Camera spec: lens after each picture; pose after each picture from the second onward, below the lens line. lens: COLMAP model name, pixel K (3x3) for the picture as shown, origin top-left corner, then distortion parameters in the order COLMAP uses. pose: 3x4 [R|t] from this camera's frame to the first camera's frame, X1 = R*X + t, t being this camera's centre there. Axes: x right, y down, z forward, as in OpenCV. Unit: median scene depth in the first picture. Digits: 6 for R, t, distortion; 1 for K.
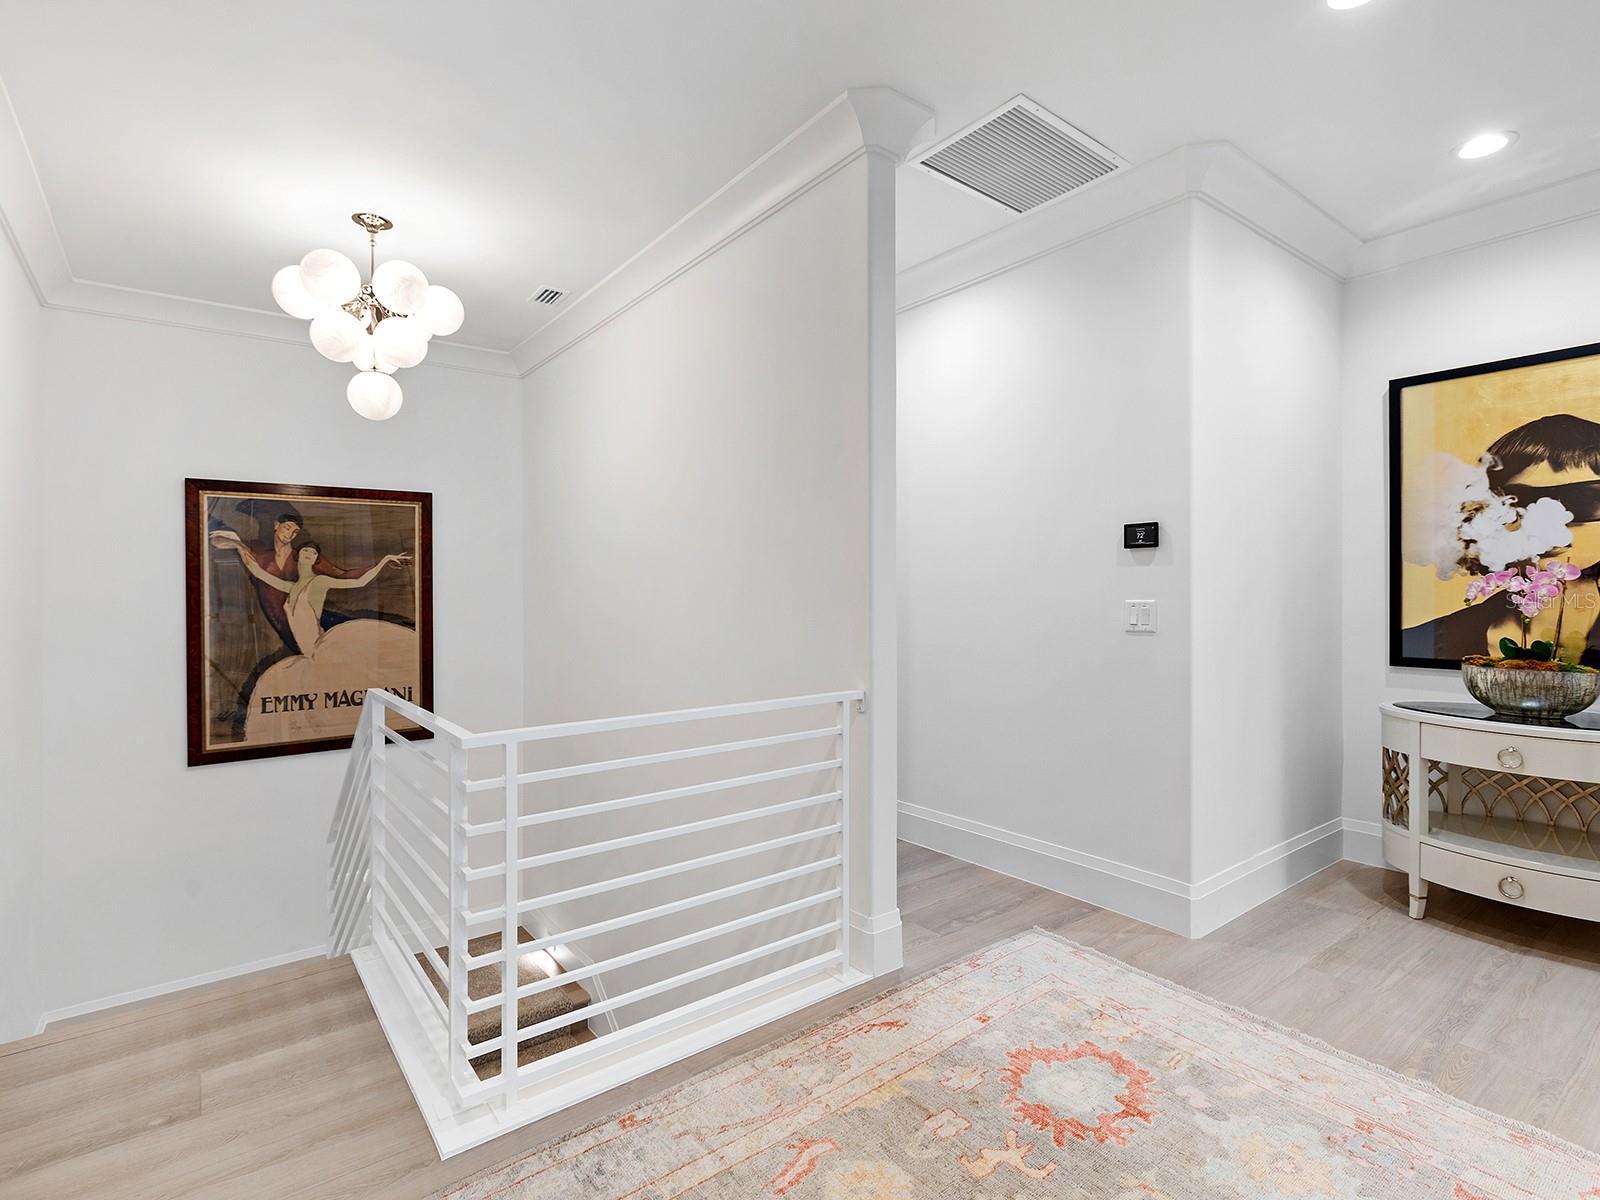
lens RADIAL K [[788.3, 0, 806.6], [0, 788.3, 590.3], [0, 0, 1]] dist [0.000854, -0.000931]
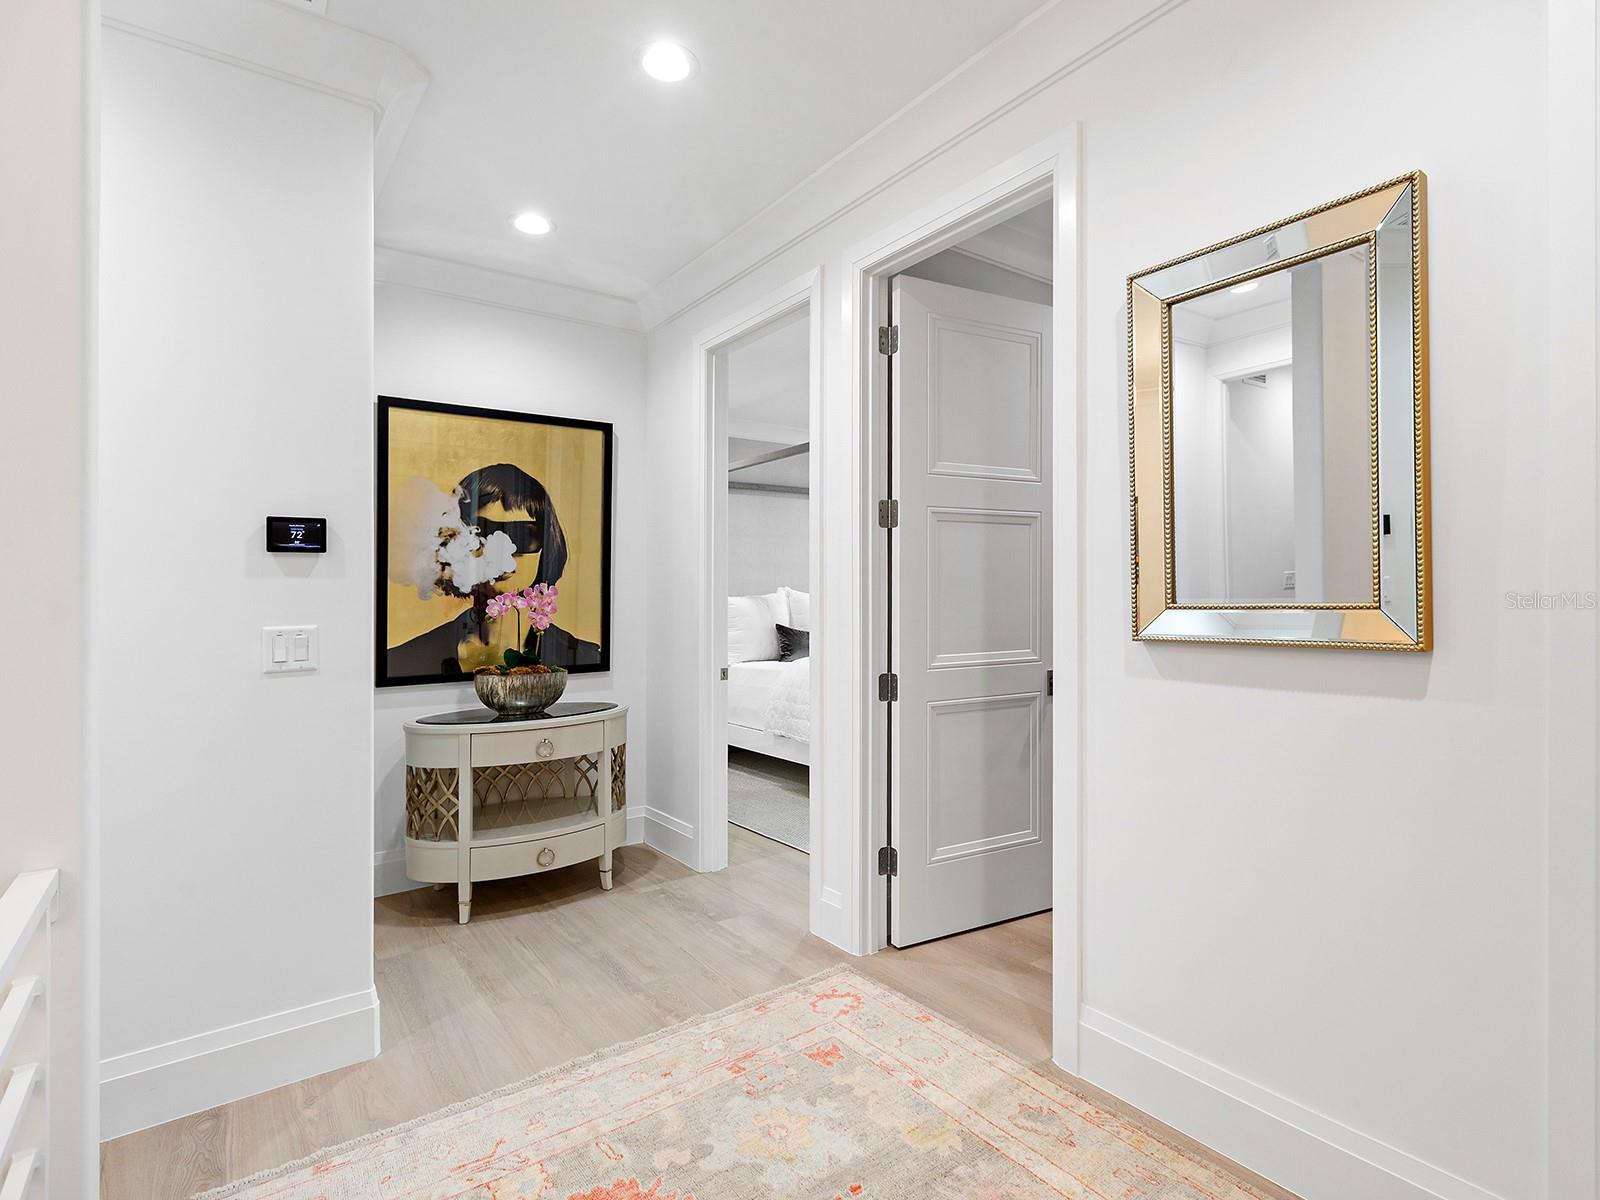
lens RADIAL K [[799.3, 0, 812.4], [0, 799.3, 604.6], [0, 0, 1]] dist [0.001905, 0.000044]
pose [[0.023125, -0.003339, 0.999727, -0.268371], [0.015446, 0.999876, 0.002983, -0.001767], [-0.999613, 0.015373, 0.023173, 0.496043]]
